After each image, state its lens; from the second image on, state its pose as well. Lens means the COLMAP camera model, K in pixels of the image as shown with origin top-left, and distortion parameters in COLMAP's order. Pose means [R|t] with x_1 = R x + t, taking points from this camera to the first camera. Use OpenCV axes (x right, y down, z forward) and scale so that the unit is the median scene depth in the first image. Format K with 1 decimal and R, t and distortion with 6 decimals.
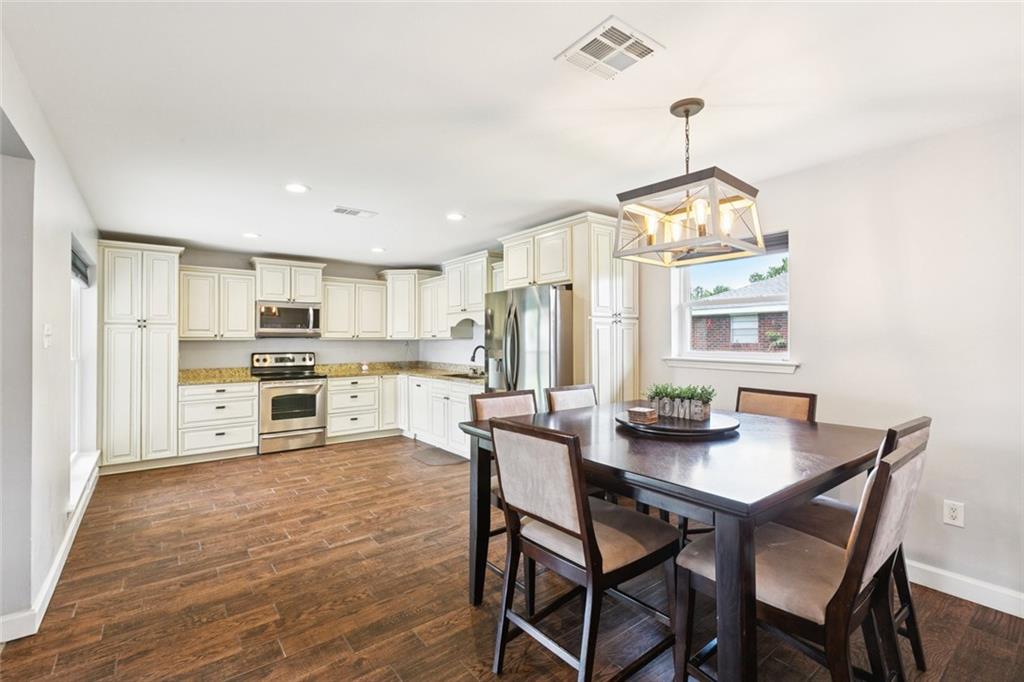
lens RADIAL K [[470.9, 0, 513.9], [0, 470.9, 338.3], [0, 0, 1]] dist [0.005174, -0.000575]
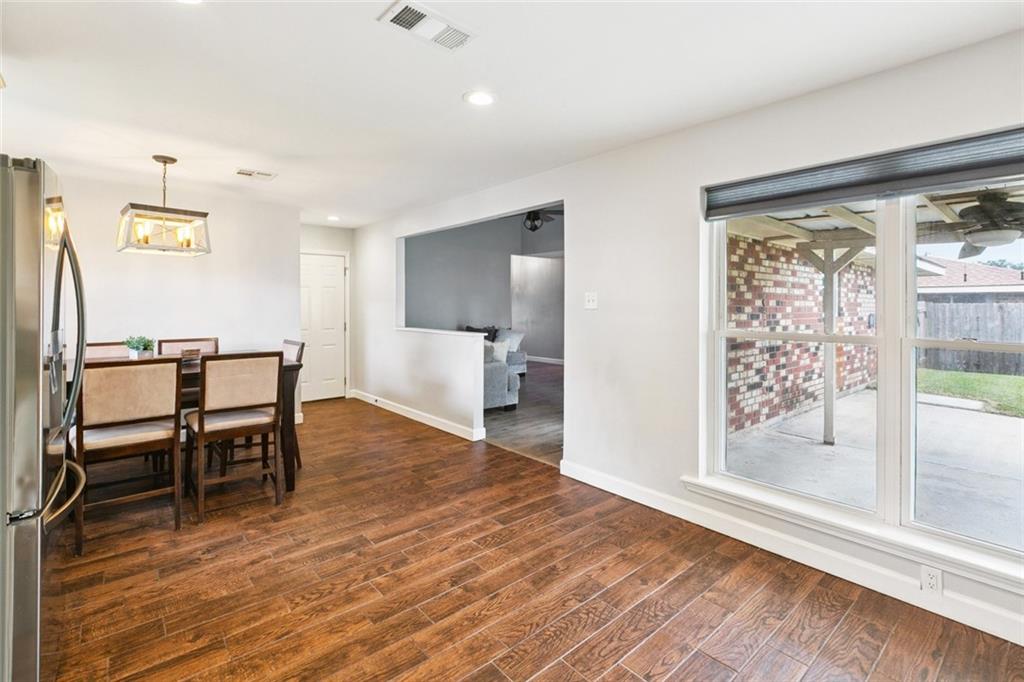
lens RADIAL K [[470.9, 0, 518.1], [0, 470.9, 302.8], [0, 0, 1]] dist [0.005174, -0.000575]
pose [[-0.997859, 0.001926, -0.065380, -0.340629], [0.002602, 0.999944, -0.010258, 0.005713], [0.065356, -0.010406, -0.997808, 1.248586]]
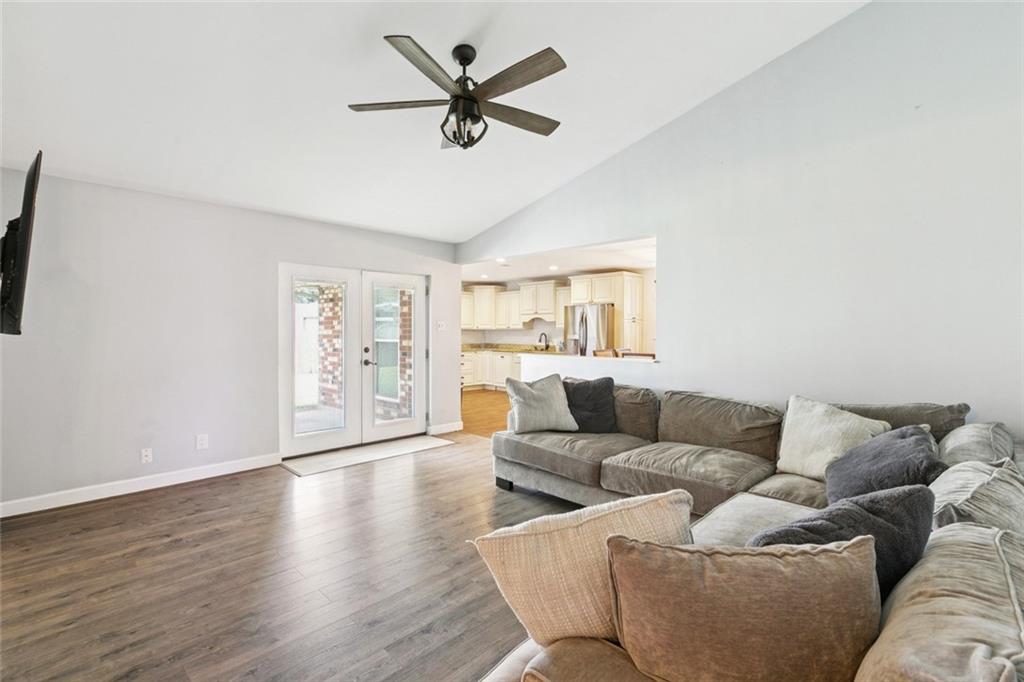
lens RADIAL K [[470.9, 0, 518.9], [0, 470.9, 333.7], [0, 0, 1]] dist [0.005174, -0.000575]
pose [[0.988845, 0.005538, 0.148845, -0.464065], [-0.006992, 0.999933, 0.009248, 0.002174], [-0.148784, -0.010185, 0.988817, -0.777955]]
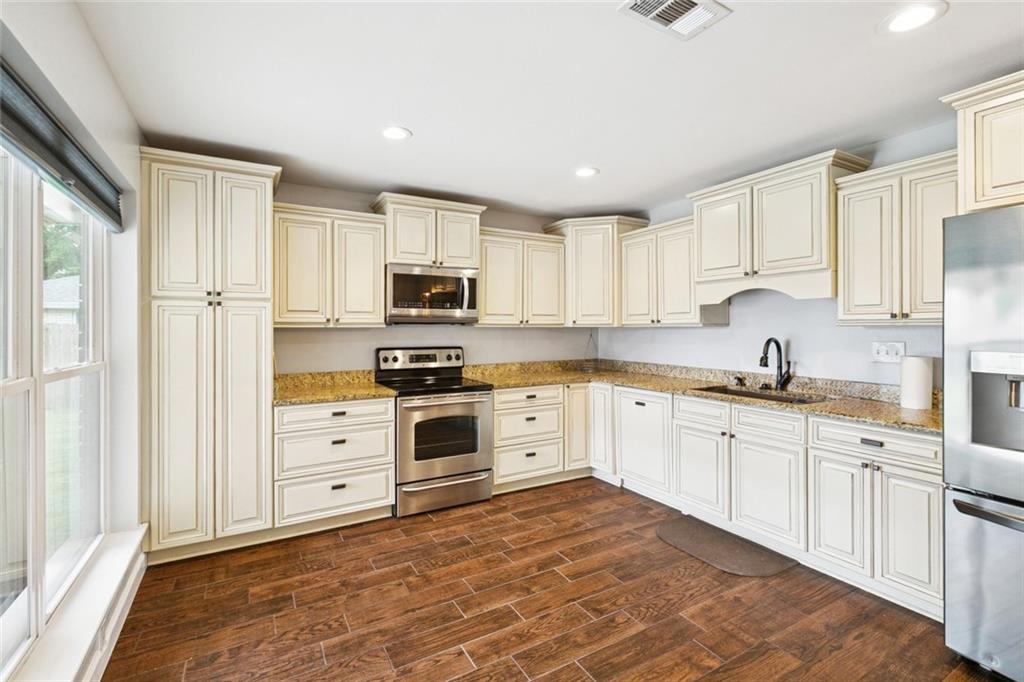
lens RADIAL K [[470.9, 0, 511.5], [0, 470.9, 330.9], [0, 0, 1]] dist [0.005174, -0.000575]
pose [[0.990985, 0.001779, -0.133963, -0.335727], [-0.000232, 0.999933, 0.011559, 0.000979], [0.133975, -0.011423, 0.990919, 0.455612]]
